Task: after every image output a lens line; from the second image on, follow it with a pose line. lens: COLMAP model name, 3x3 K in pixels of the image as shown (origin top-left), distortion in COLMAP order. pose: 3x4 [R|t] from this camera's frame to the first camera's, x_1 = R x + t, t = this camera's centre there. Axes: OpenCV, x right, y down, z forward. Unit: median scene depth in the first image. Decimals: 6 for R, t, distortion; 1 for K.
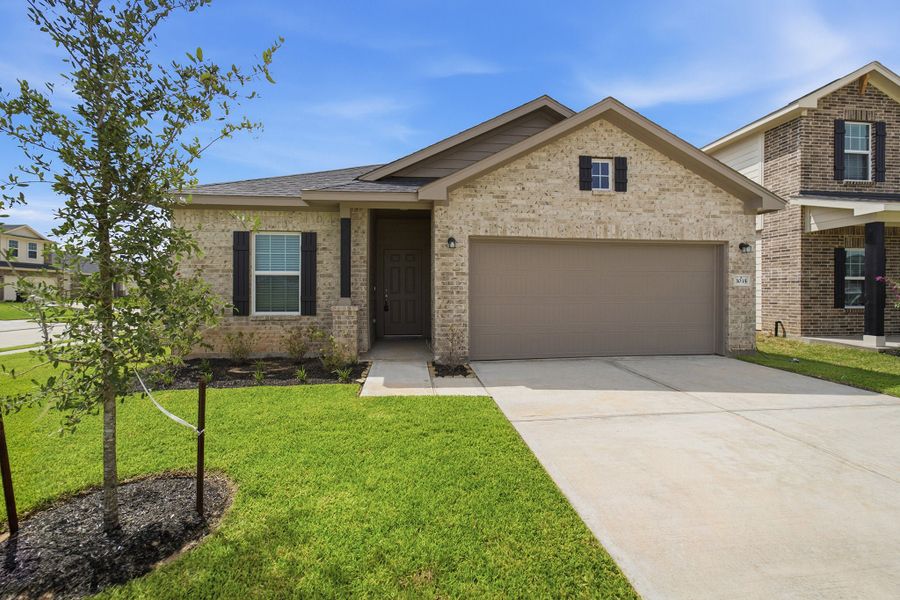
lens RADIAL K [[379.3, 0, 448.7], [0, 379.3, 303.0], [0, 0, 1]] dist [-0.000270, 0.000177]
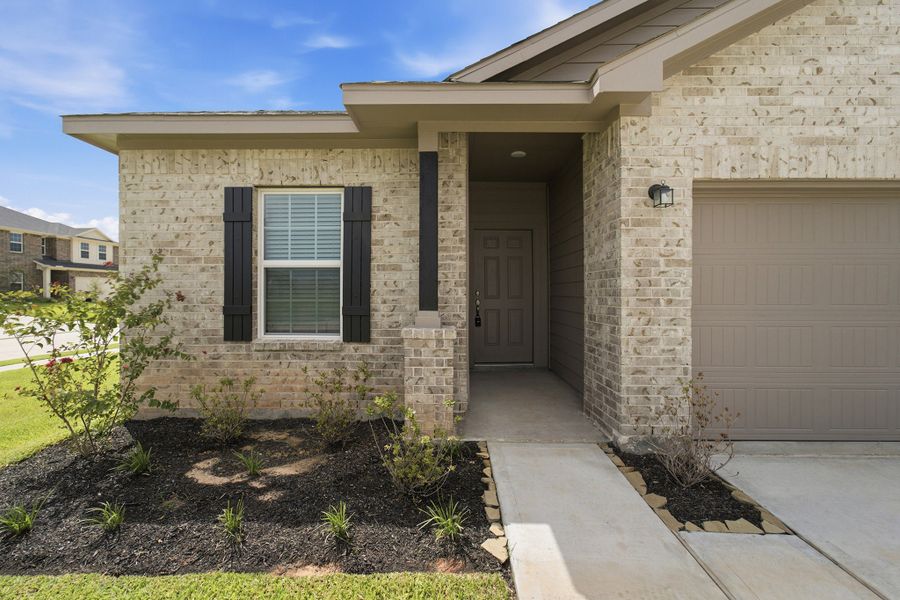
lens RADIAL K [[344.8, 0, 449.0], [0, 344.8, 309.5], [0, 0, 1]] dist [-0.018268, 0.024600]
pose [[0.995863, 0.008096, -0.090506, -0.197580], [-0.006244, 0.999766, 0.020717, -0.024614], [0.090652, -0.020066, 0.995680, 0.531648]]
